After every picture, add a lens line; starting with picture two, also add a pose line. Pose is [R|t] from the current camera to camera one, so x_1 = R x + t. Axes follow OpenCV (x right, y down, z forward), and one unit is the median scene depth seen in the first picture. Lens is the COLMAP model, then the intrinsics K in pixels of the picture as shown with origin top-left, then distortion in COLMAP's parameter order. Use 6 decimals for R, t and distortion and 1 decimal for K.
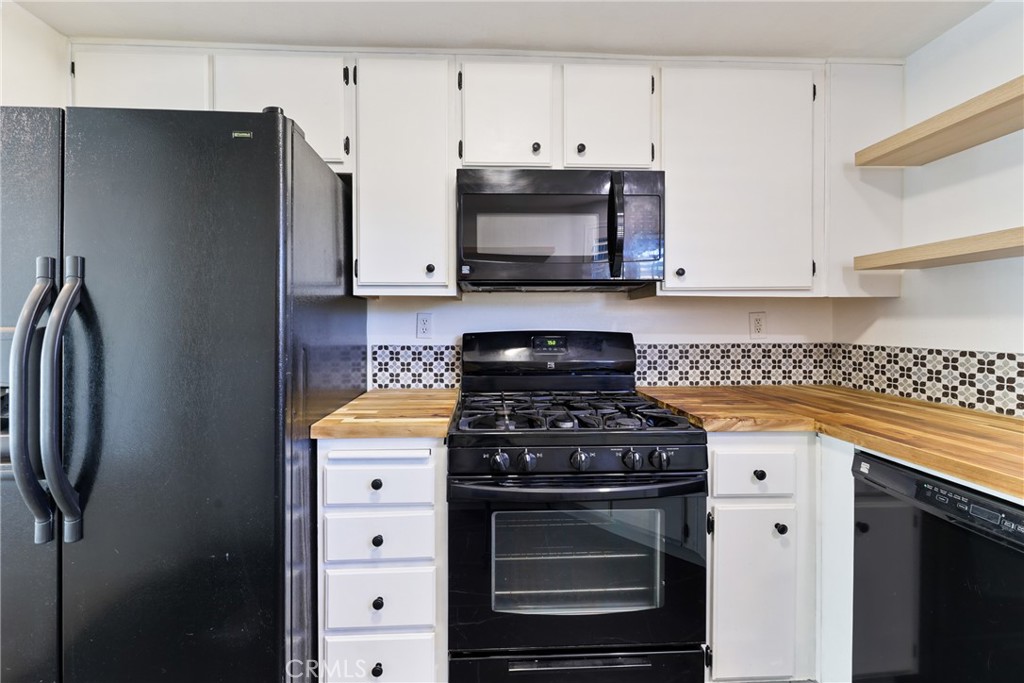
lens RADIAL K [[388.4, 0, 509.8], [0, 388.4, 331.1], [0, 0, 1]] dist [-0.002156, -0.000164]
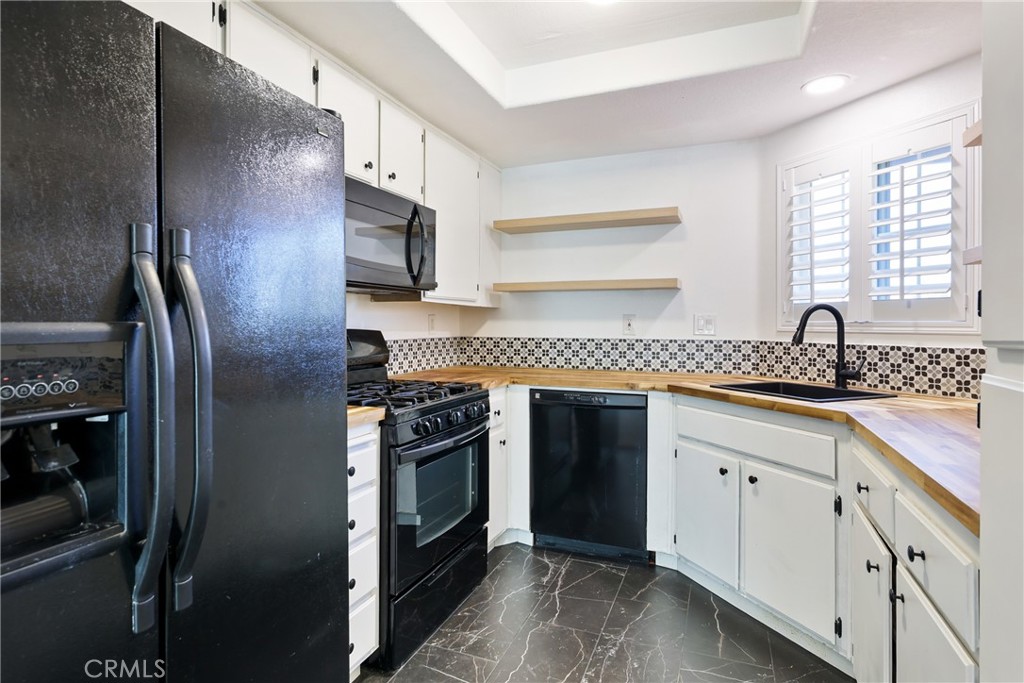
lens RADIAL K [[518.8, 0, 512.7], [0, 518.8, 332.5], [0, 0, 1]] dist [-0.000539, -0.000115]
pose [[0.419156, -0.011155, 0.907846, -0.955939], [0.012950, 0.999896, 0.006307, 0.005895], [-0.907822, 0.009113, 0.419257, -0.003632]]
